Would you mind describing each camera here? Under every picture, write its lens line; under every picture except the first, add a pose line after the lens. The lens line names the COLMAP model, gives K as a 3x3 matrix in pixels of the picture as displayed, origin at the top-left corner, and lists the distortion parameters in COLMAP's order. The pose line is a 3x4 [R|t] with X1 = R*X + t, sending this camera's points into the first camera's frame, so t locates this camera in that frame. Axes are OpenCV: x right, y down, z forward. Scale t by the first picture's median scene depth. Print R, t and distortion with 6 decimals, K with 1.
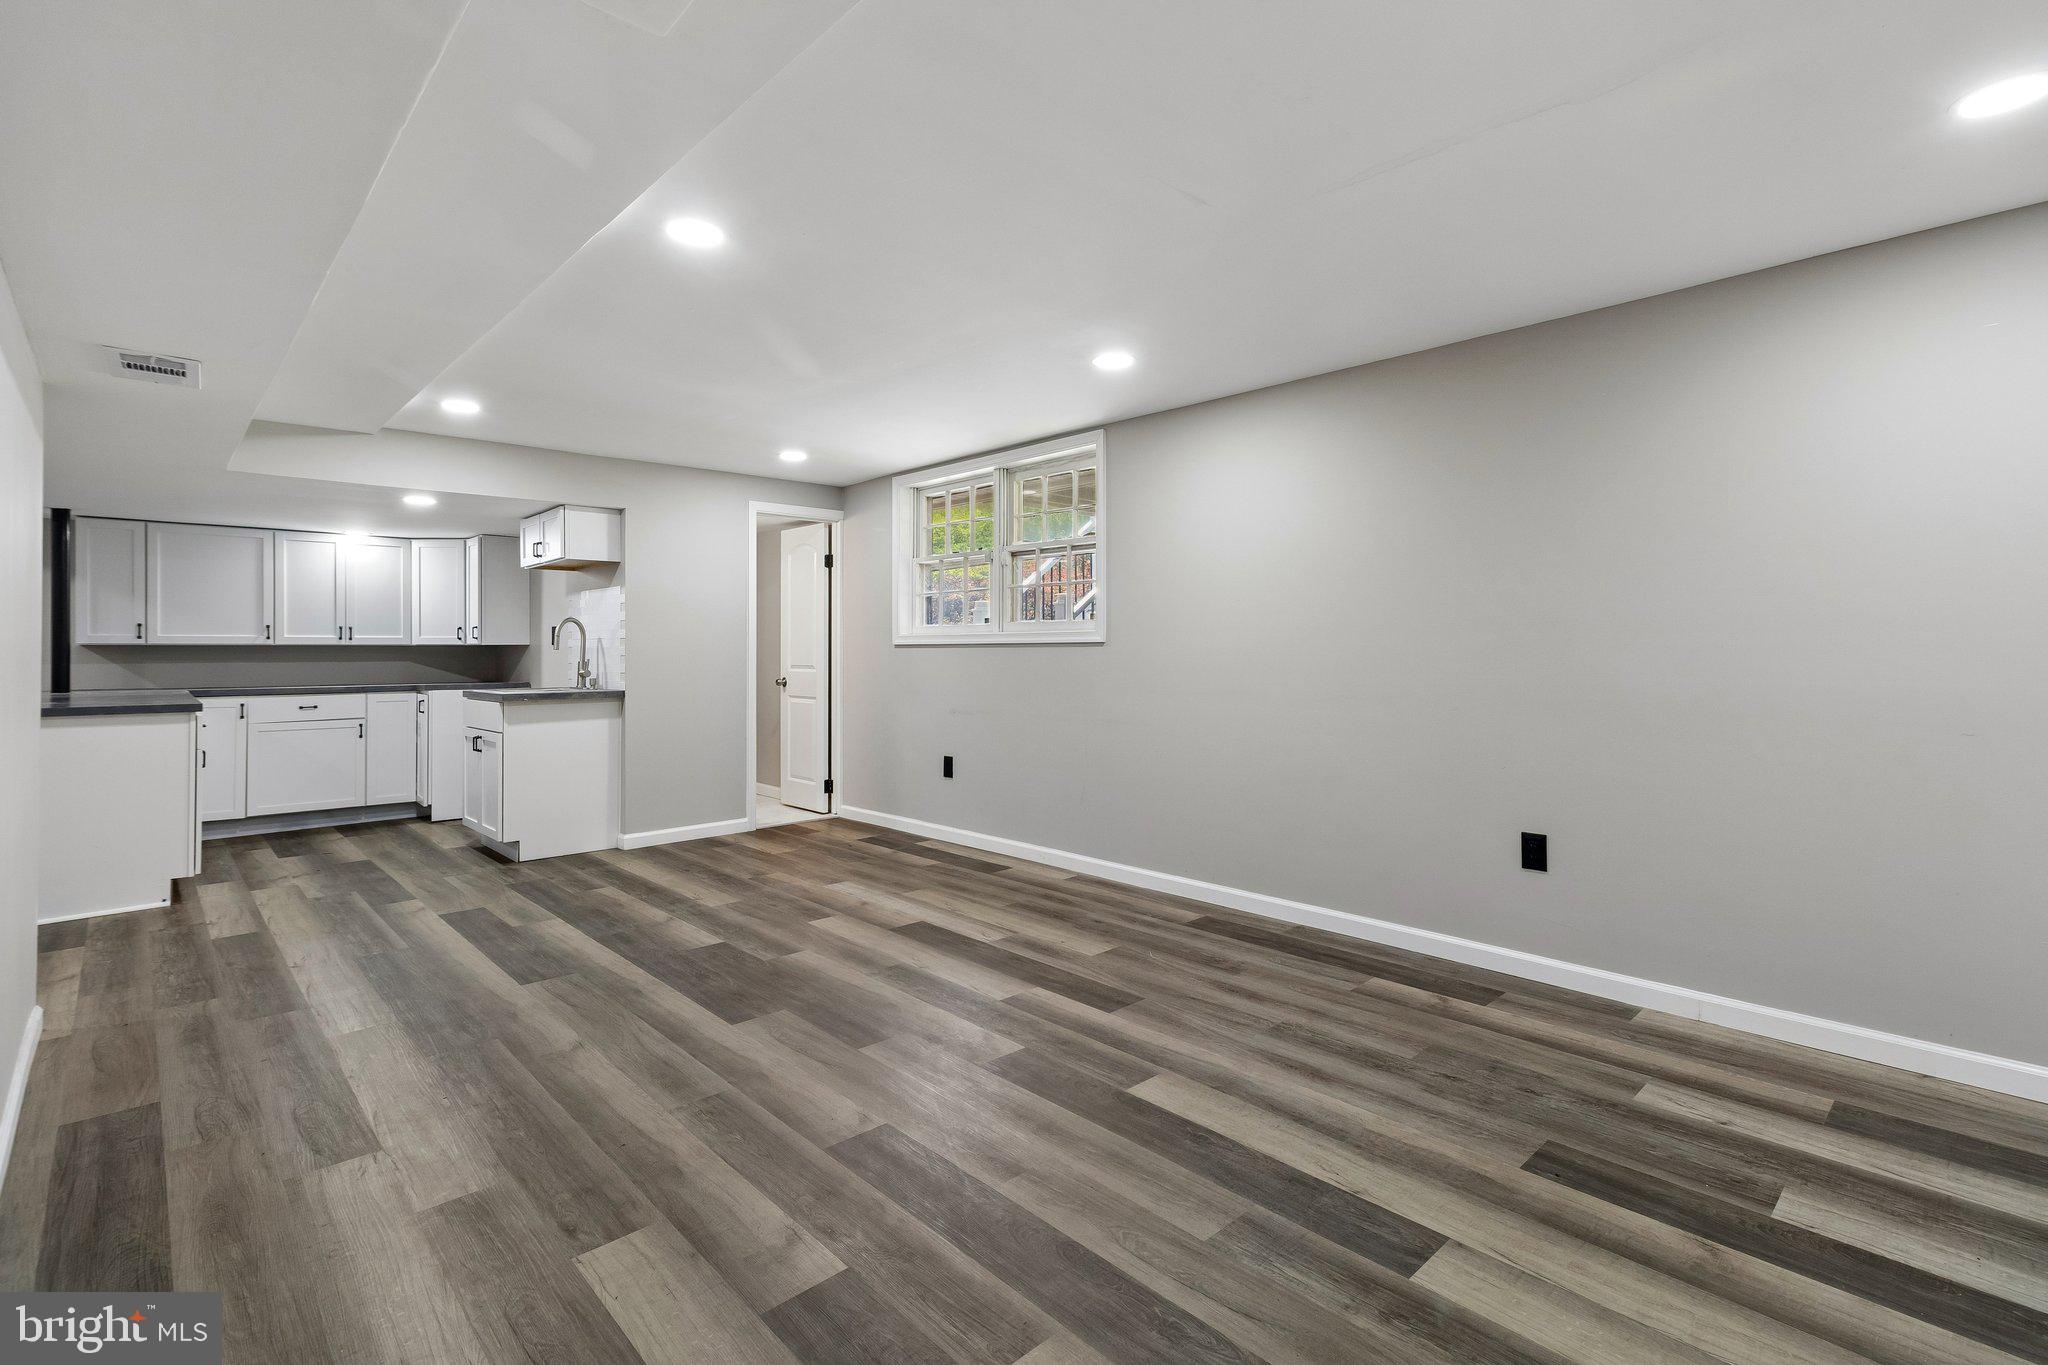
lens RADIAL K [[961.8, 0, 1046.7], [0, 961.8, 652.4], [0, 0, 1]] dist [0.007830, 0.000009]
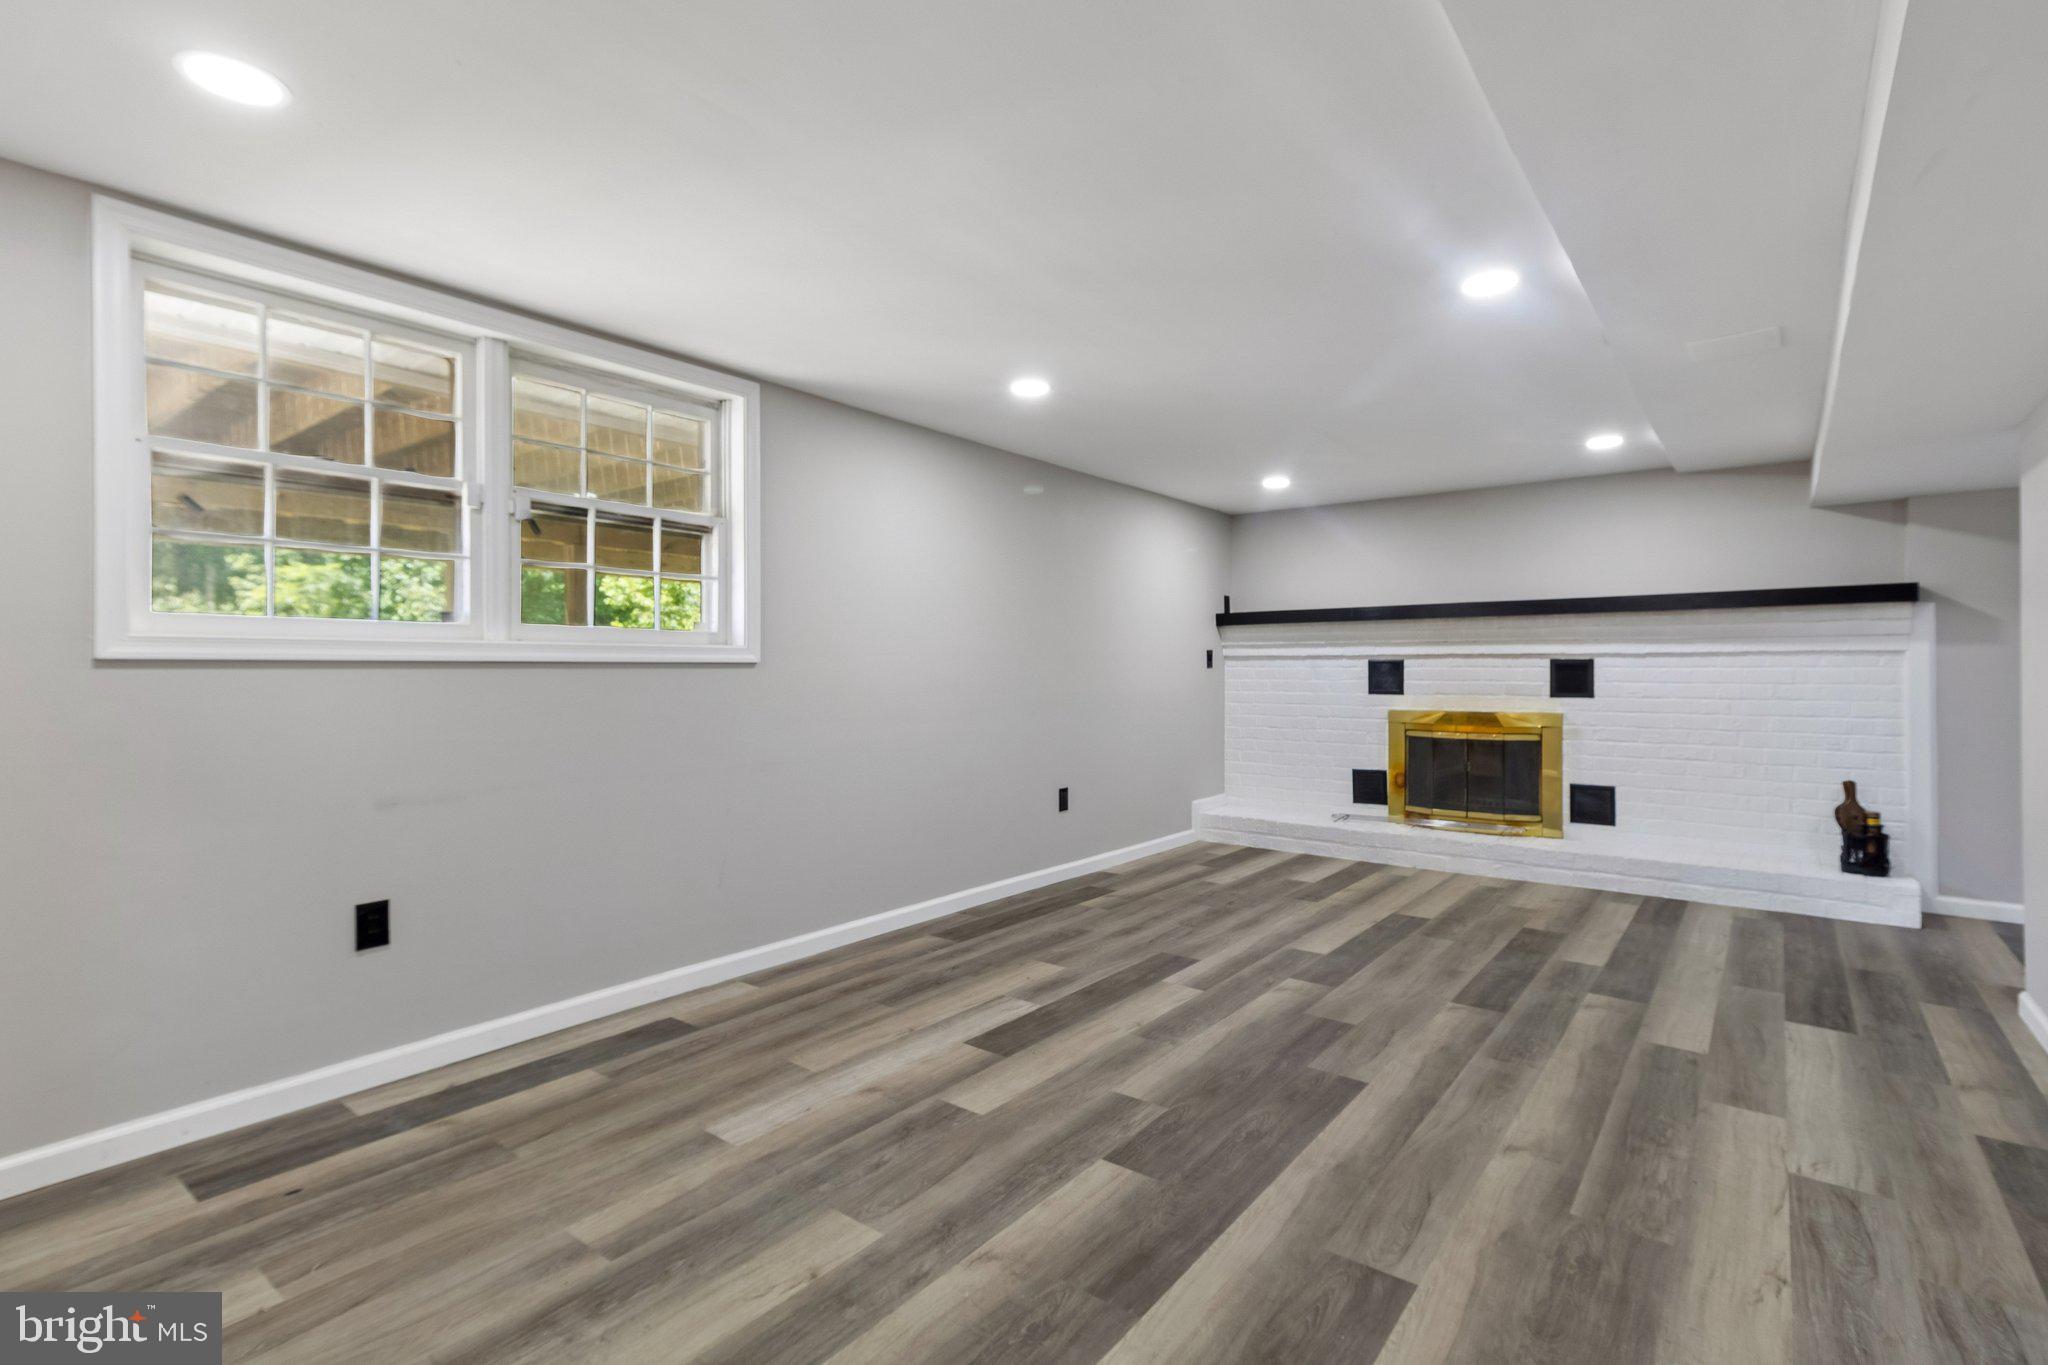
lens RADIAL K [[956.4, 0, 1019.5], [0, 956.4, 665.9], [0, 0, 1]] dist [0.004762, -0.000540]
pose [[-0.144390, 0.010617, 0.989464, -1.188396], [0.006103, 0.999933, -0.009838, 0.000883], [-0.989502, 0.004618, -0.144445, 1.469882]]
